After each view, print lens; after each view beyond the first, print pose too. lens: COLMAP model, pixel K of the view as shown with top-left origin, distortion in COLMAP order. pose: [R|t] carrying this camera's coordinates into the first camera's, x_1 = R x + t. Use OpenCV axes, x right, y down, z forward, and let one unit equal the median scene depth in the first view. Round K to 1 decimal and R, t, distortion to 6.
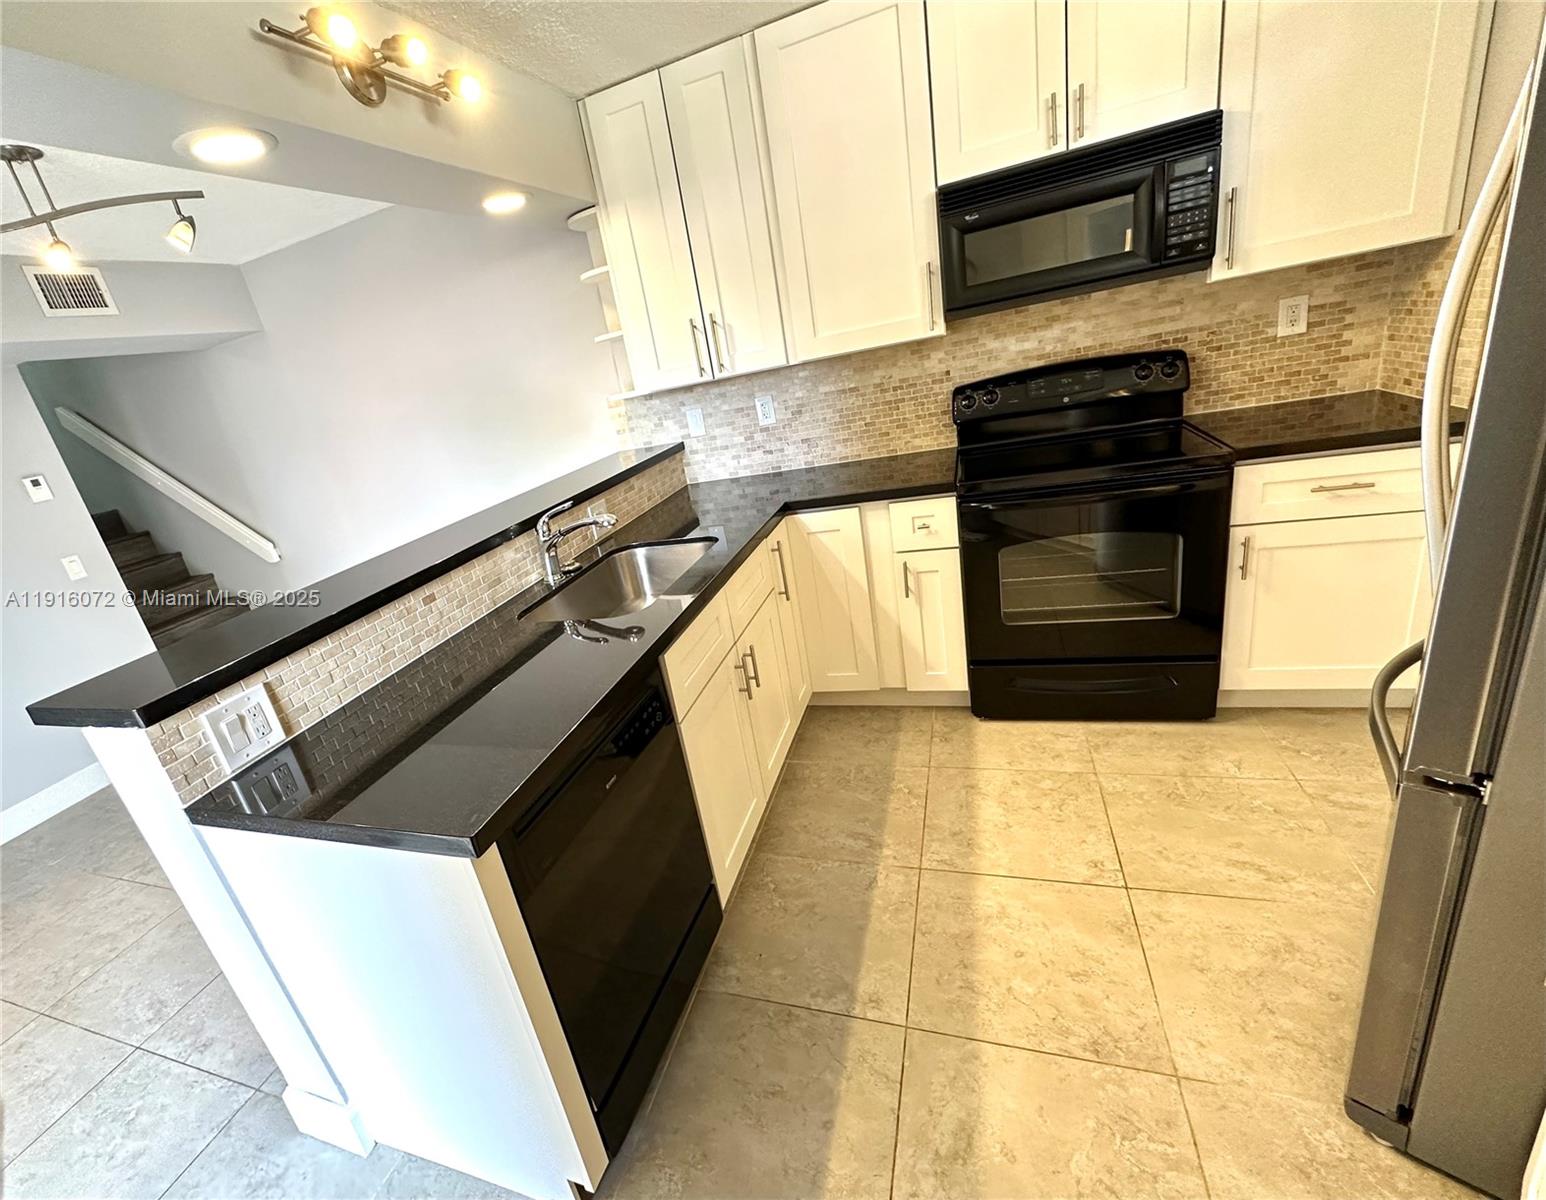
lens RADIAL K [[687.2, 0, 685.2], [0, 687.2, 612.5], [0, 0, 1]] dist [-0.001470, 0.000198]
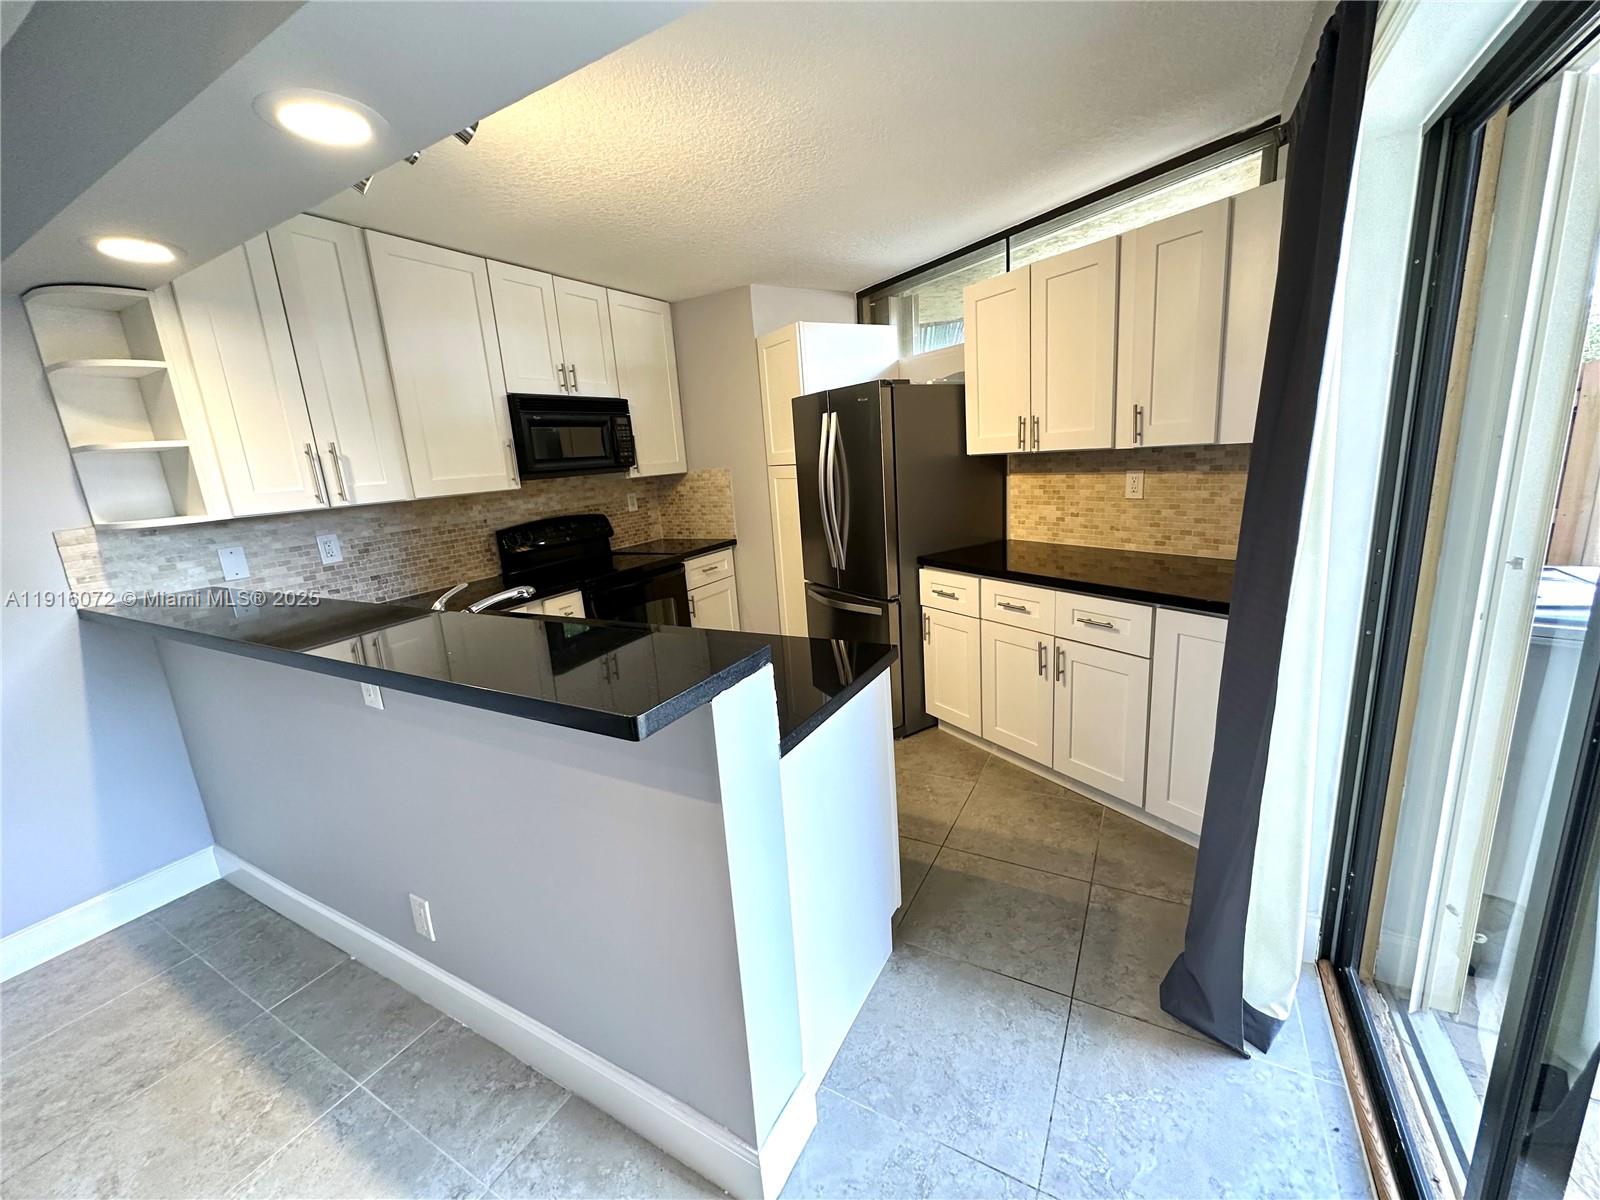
lens RADIAL K [[639.7, 0, 800.0], [0, 639.7, 600.0], [0, 0, 1]] dist [-0.003483, -0.000245]
pose [[0.151402, -0.038410, 0.987726, -0.839463], [0.379148, 0.925071, -0.022144, 0.053533], [-0.912866, 0.377847, 0.154621, 0.356812]]
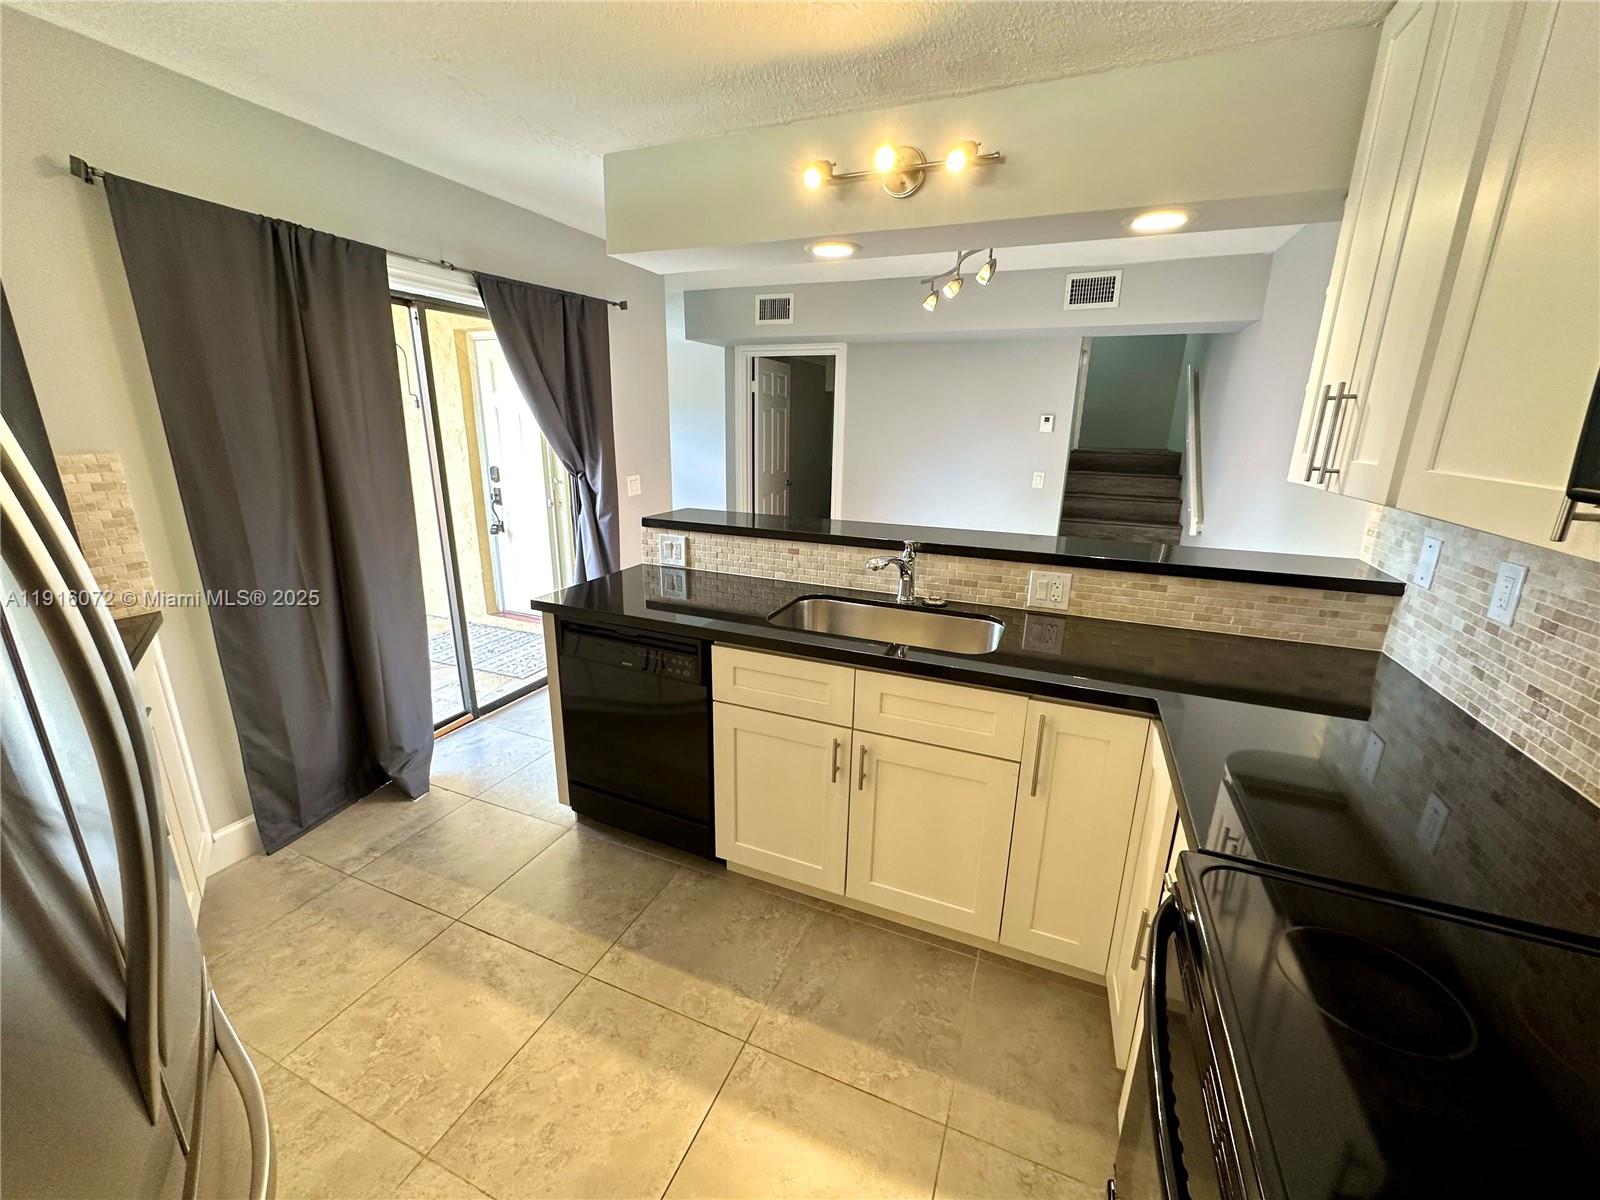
lens RADIAL K [[641.9, 0, 800.0], [0, 641.9, 600.0], [0, 0, 1]] dist [0.000786, -0.000025]
pose [[-0.029349, 0.455037, -0.889989, 0.654947], [-0.352892, 0.828321, 0.435145, -0.388485], [0.935204, 0.326841, 0.136269, 0.612805]]
